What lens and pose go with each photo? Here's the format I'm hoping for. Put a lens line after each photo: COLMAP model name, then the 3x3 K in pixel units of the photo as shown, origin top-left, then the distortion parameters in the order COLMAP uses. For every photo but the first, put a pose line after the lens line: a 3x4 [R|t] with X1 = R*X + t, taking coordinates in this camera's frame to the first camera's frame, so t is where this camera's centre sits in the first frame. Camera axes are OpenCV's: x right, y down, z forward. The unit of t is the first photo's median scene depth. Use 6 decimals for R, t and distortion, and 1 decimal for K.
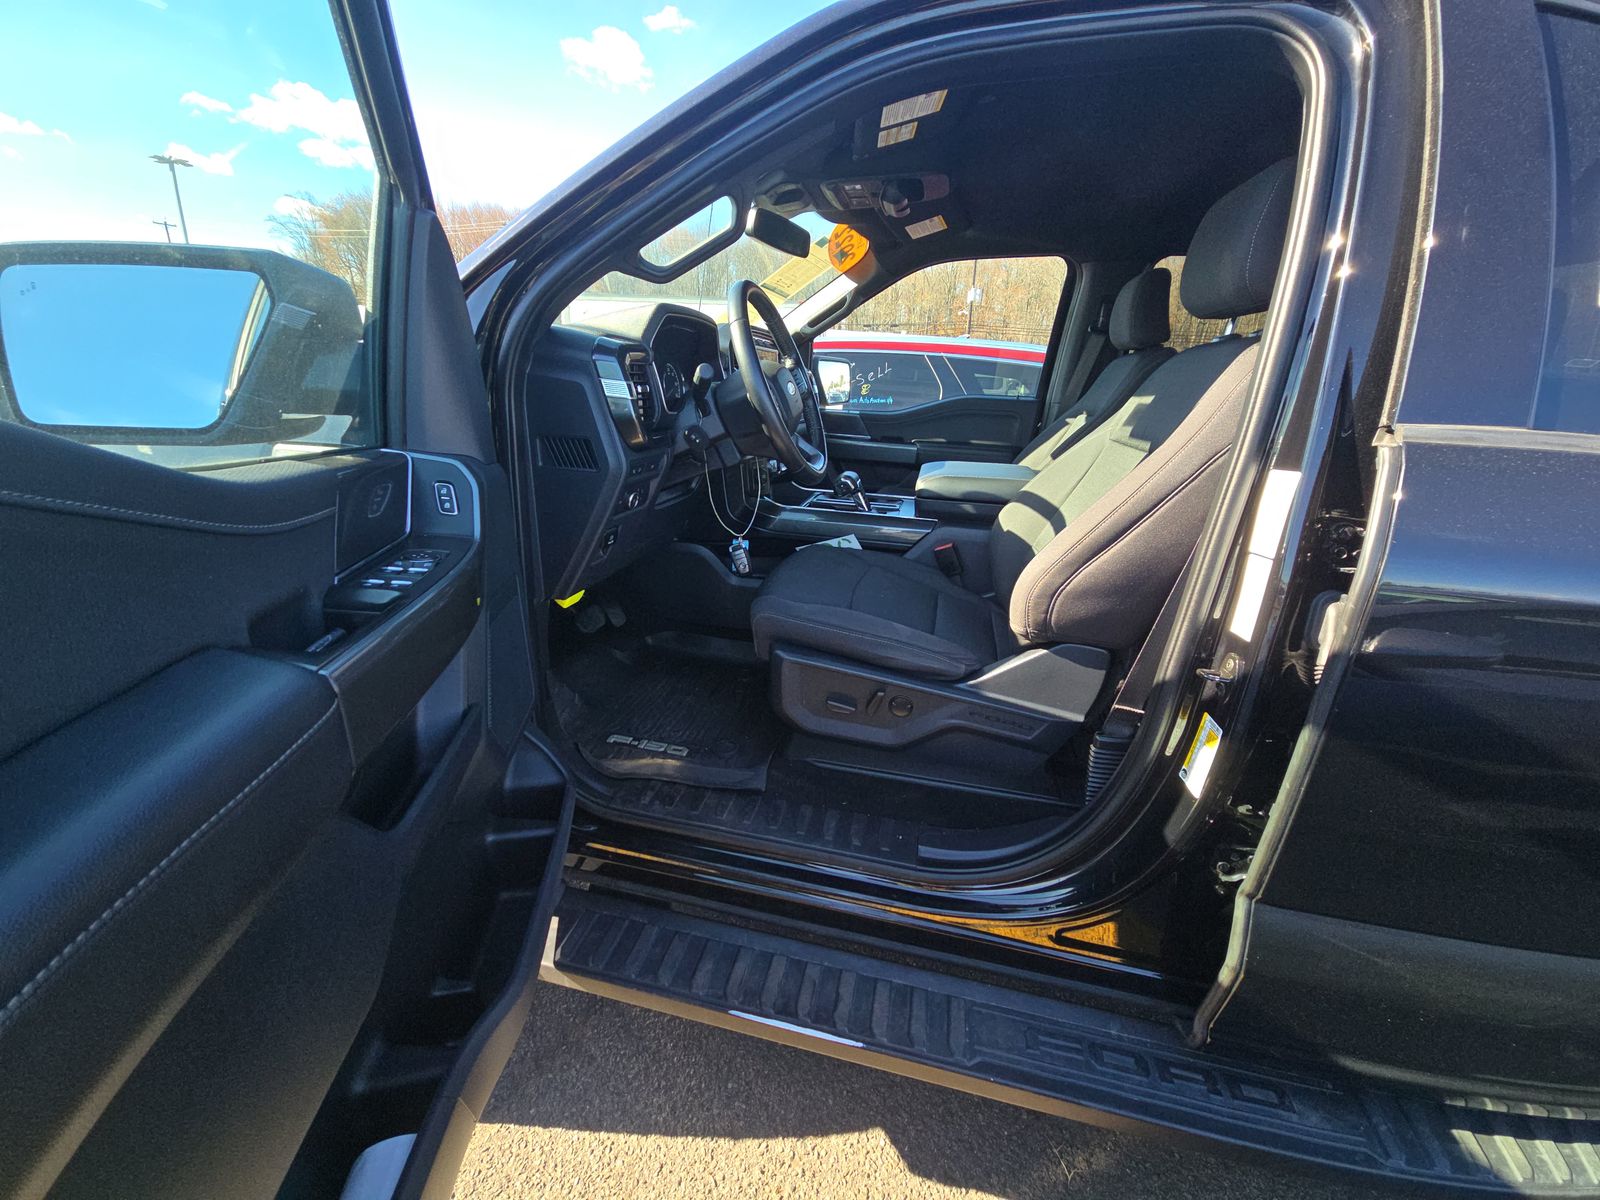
lens RADIAL K [[643.0, 0, 800.0], [0, 643.0, 600.0], [0, 0, 1]] dist [0.000281, 0.000014]
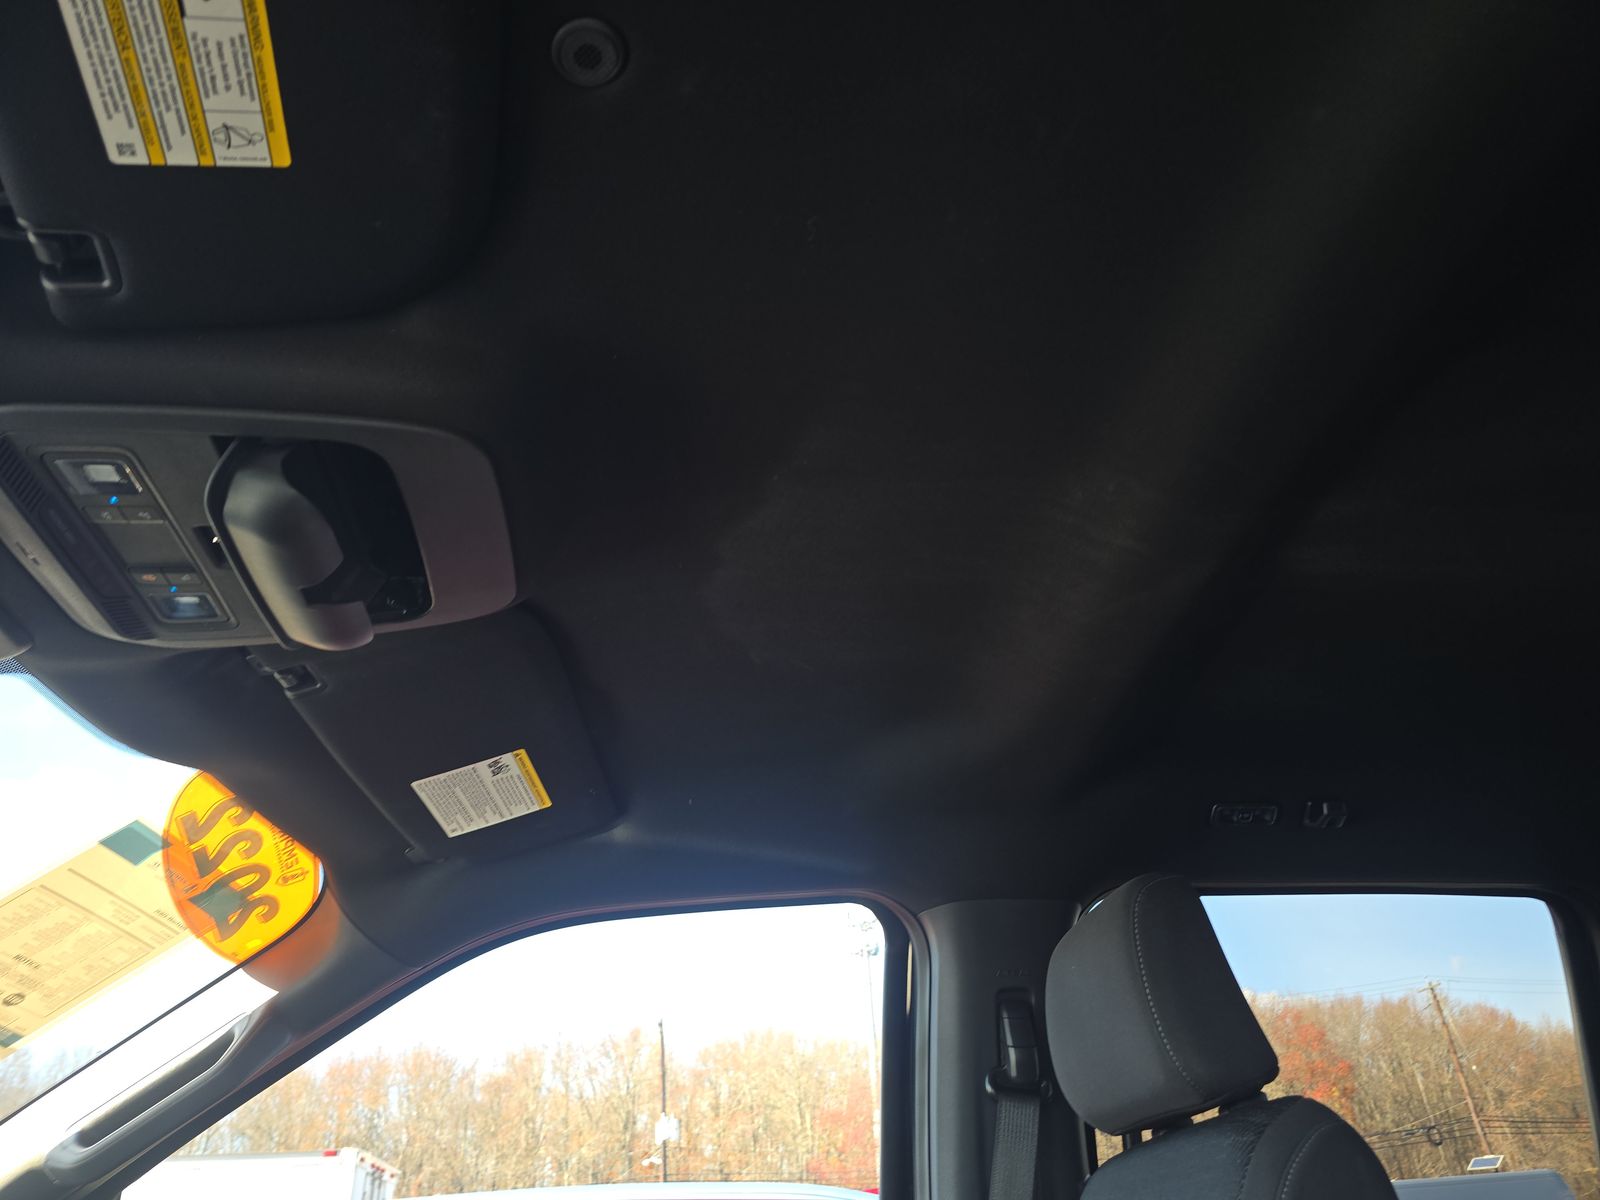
lens RADIAL K [[1091.1, 0, 800.0], [0, 1091.1, 600.0], [0, 0, 1]] dist [-0.000357, -0.003313]
pose [[0.937367, 0.089479, 0.336655, 0.139882], [0.208180, 0.630973, -0.747351, -0.180725], [-0.279293, 0.770627, 0.572826, 0.522454]]
